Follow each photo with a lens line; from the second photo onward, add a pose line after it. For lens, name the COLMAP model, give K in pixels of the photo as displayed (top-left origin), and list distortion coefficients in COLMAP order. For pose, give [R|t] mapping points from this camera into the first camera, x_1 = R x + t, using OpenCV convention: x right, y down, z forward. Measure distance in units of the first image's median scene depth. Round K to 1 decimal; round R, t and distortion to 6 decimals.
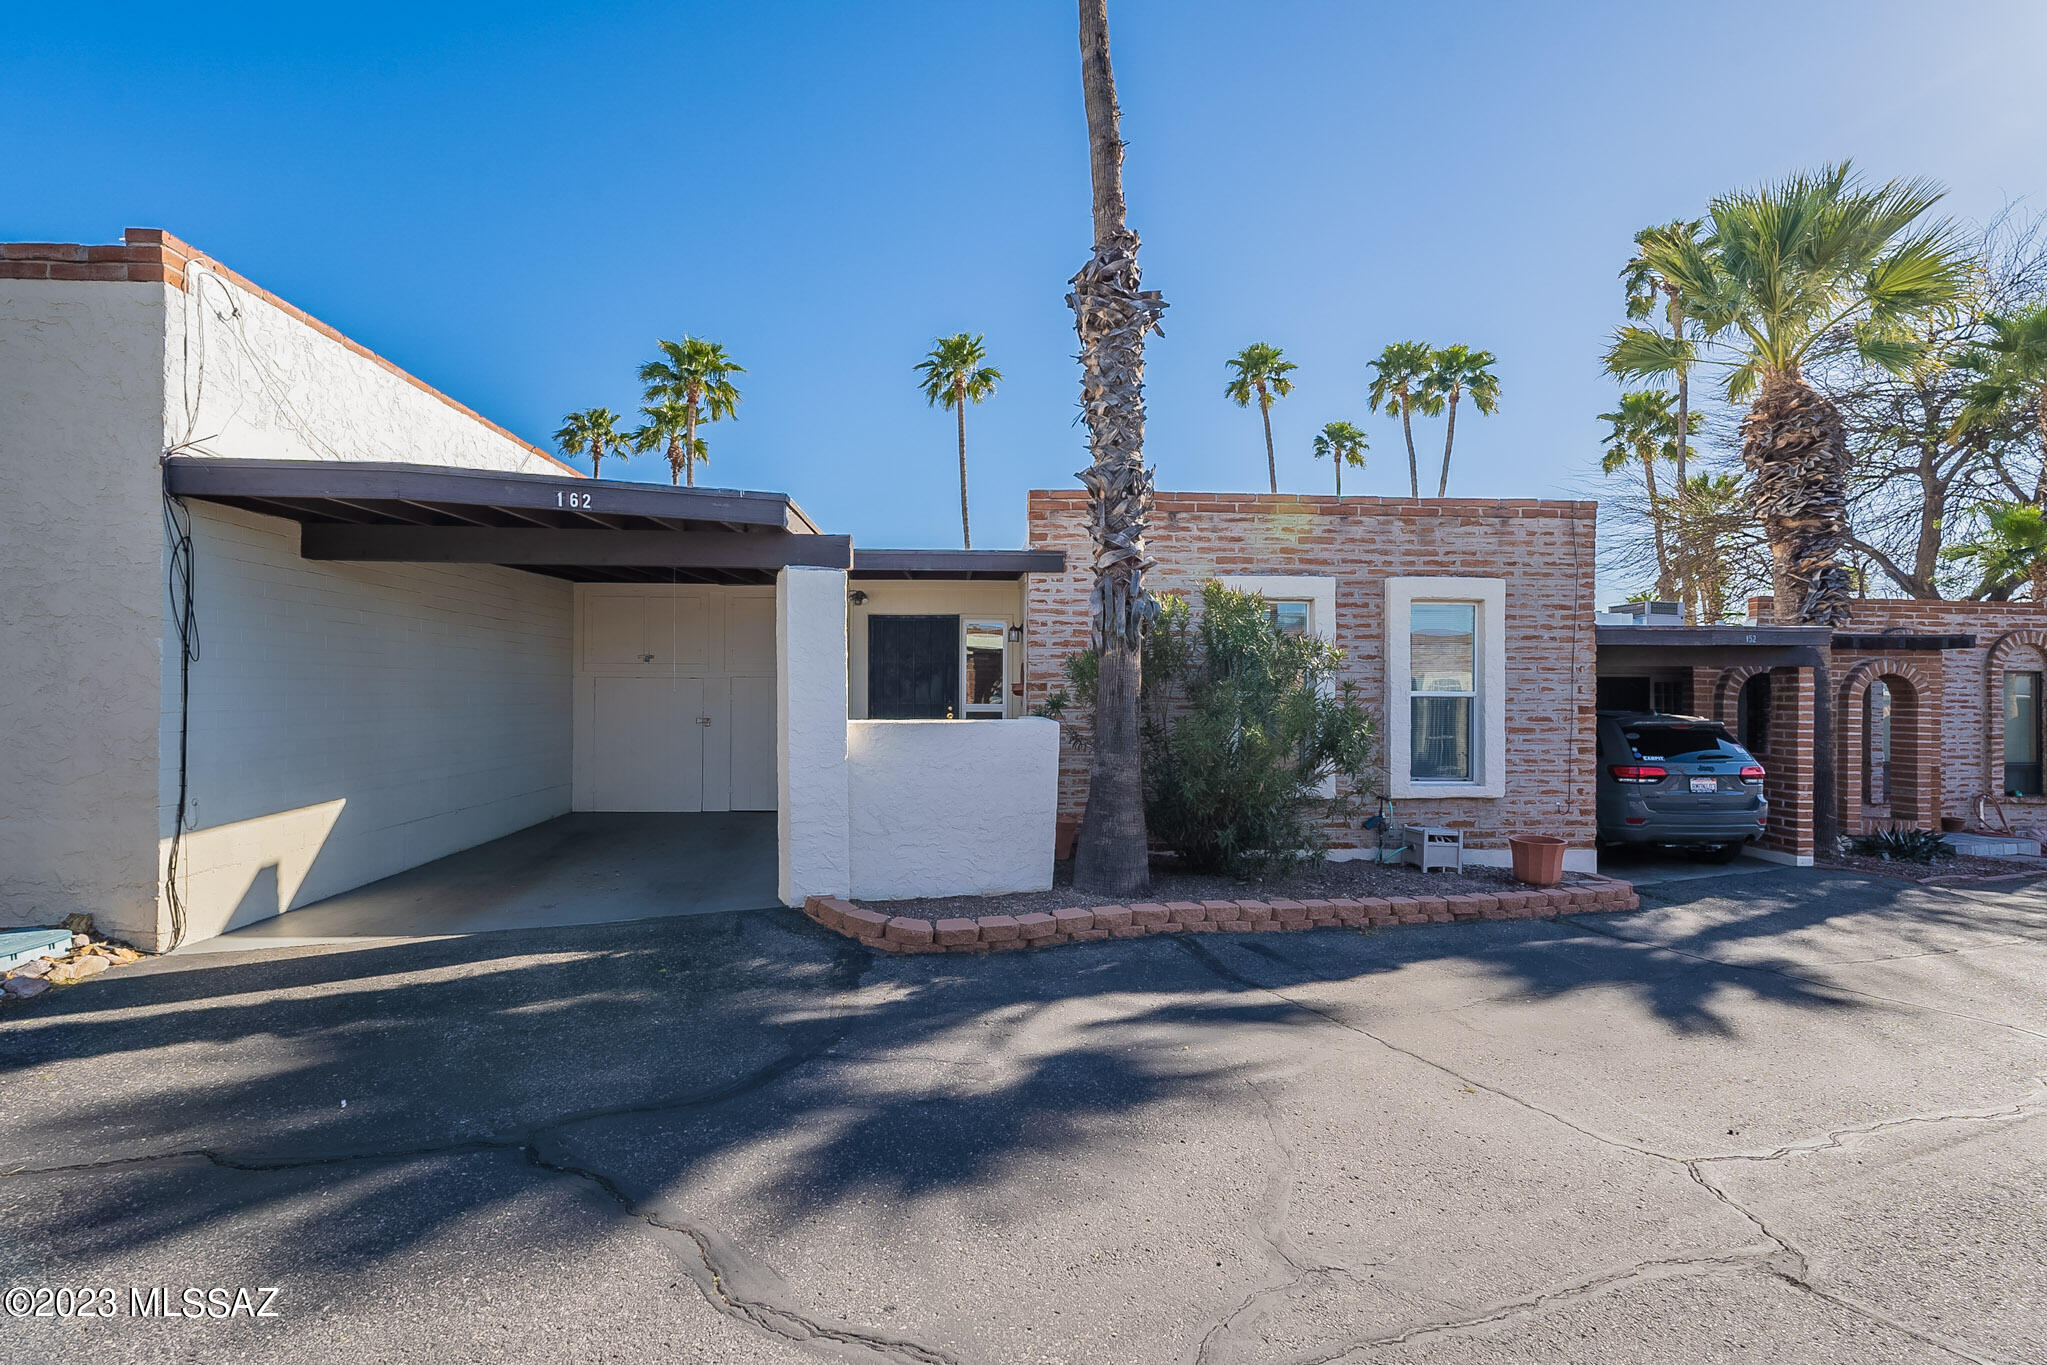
lens RADIAL K [[998.4, 0, 1023.5], [0, 998.4, 682.5], [0, 0, 1]] dist [0.002493, 0.000439]
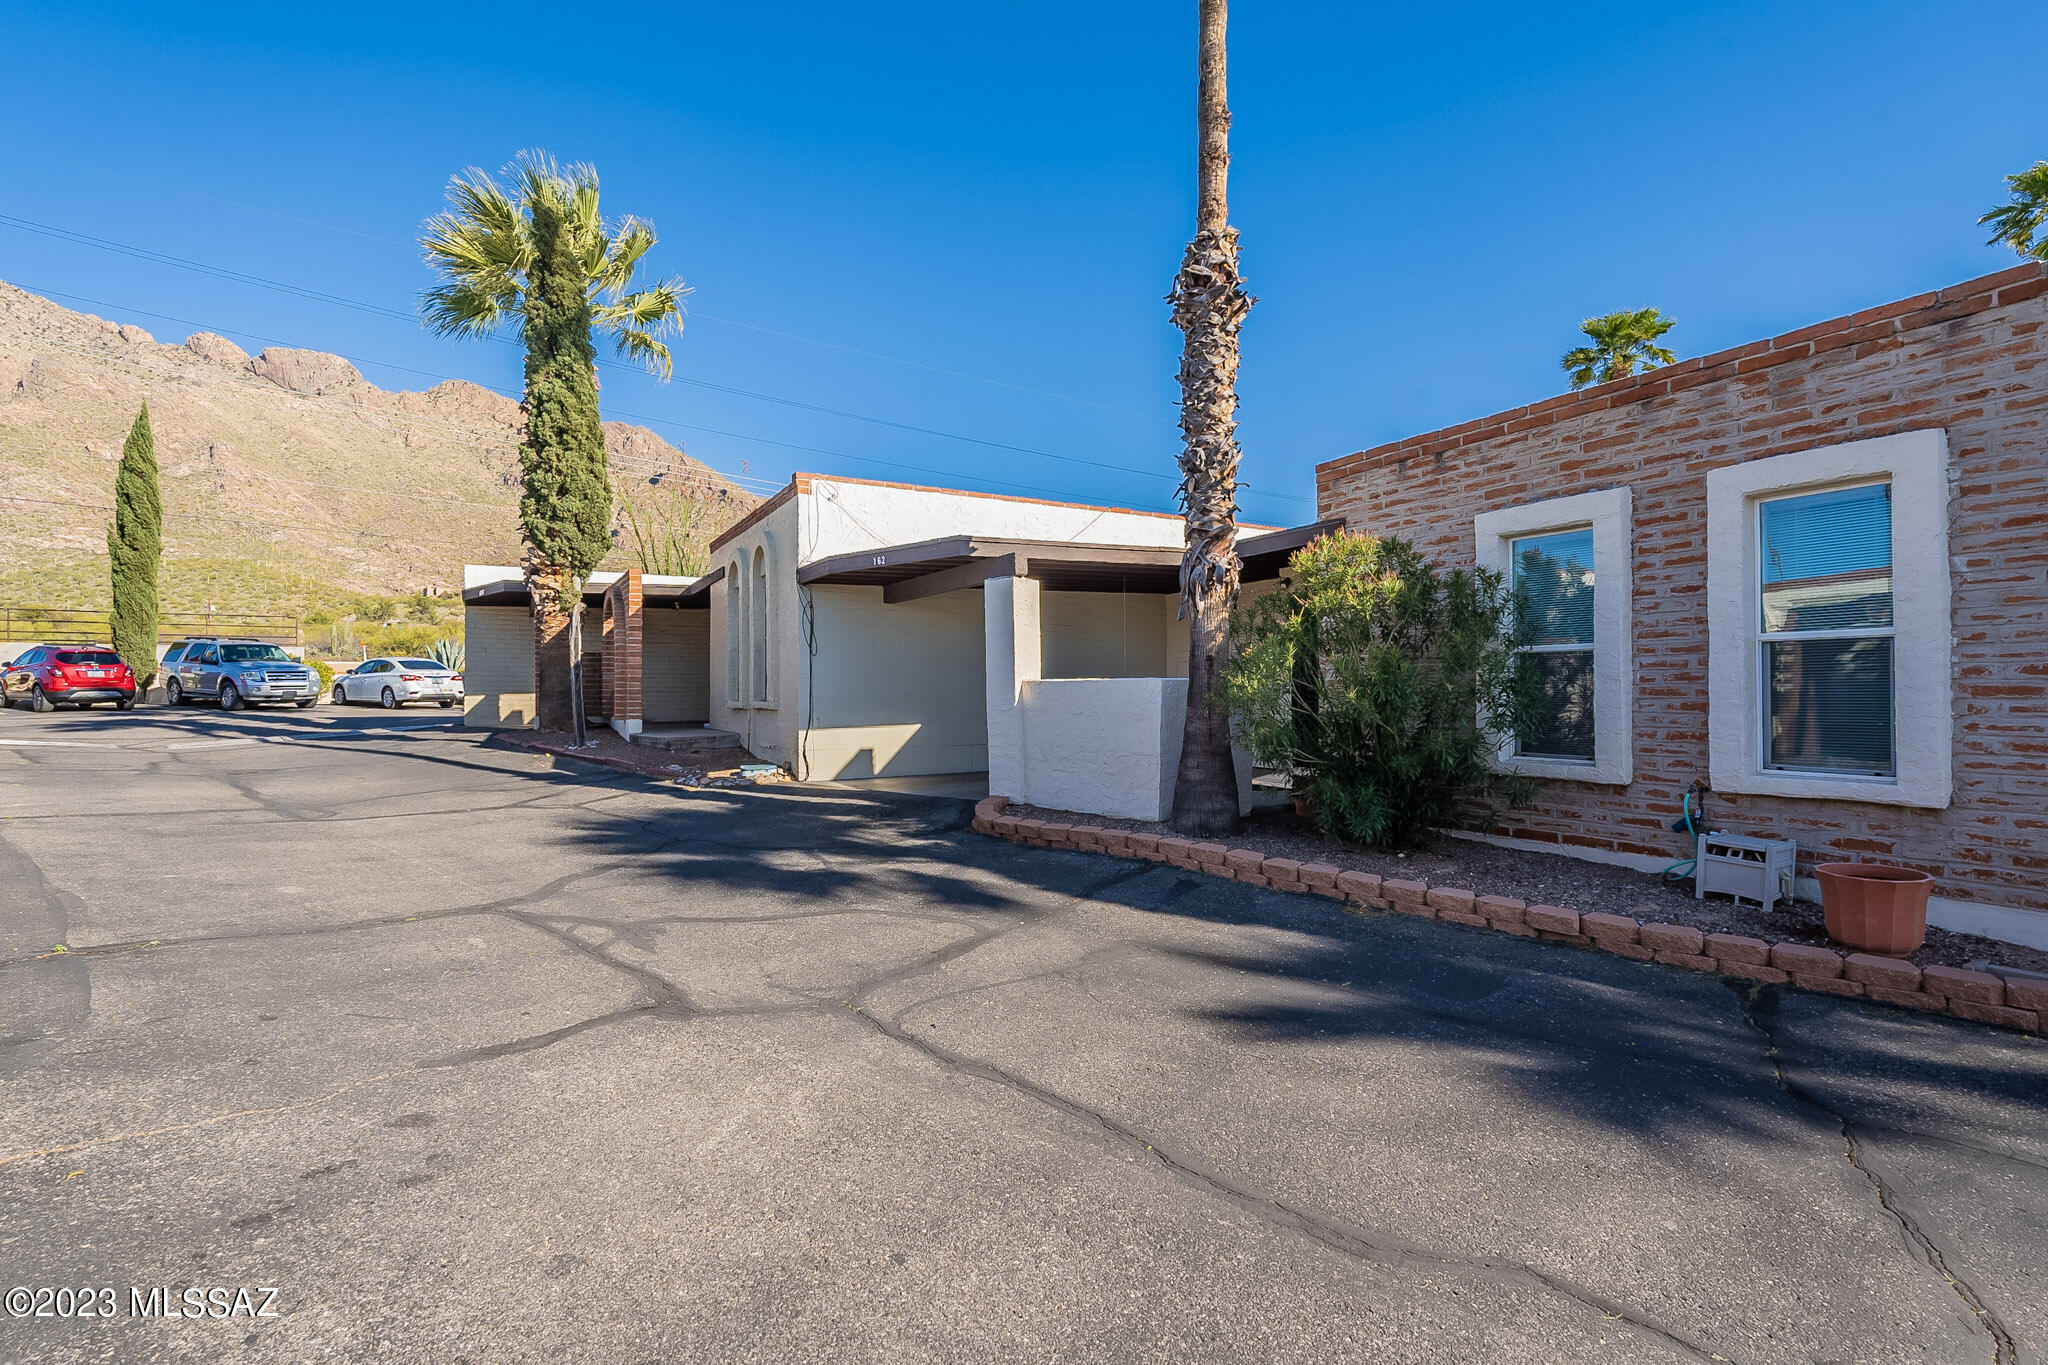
lens RADIAL K [[912.4, 0, 1028.6], [0, 912.4, 686.5], [0, 0, 1]] dist [-0.002494, 0.000484]
pose [[0.440823, -0.012839, -0.897502, 0.721517], [0.013605, 0.999878, -0.007621, 0.042286], [0.897491, -0.008851, 0.440944, 0.298977]]
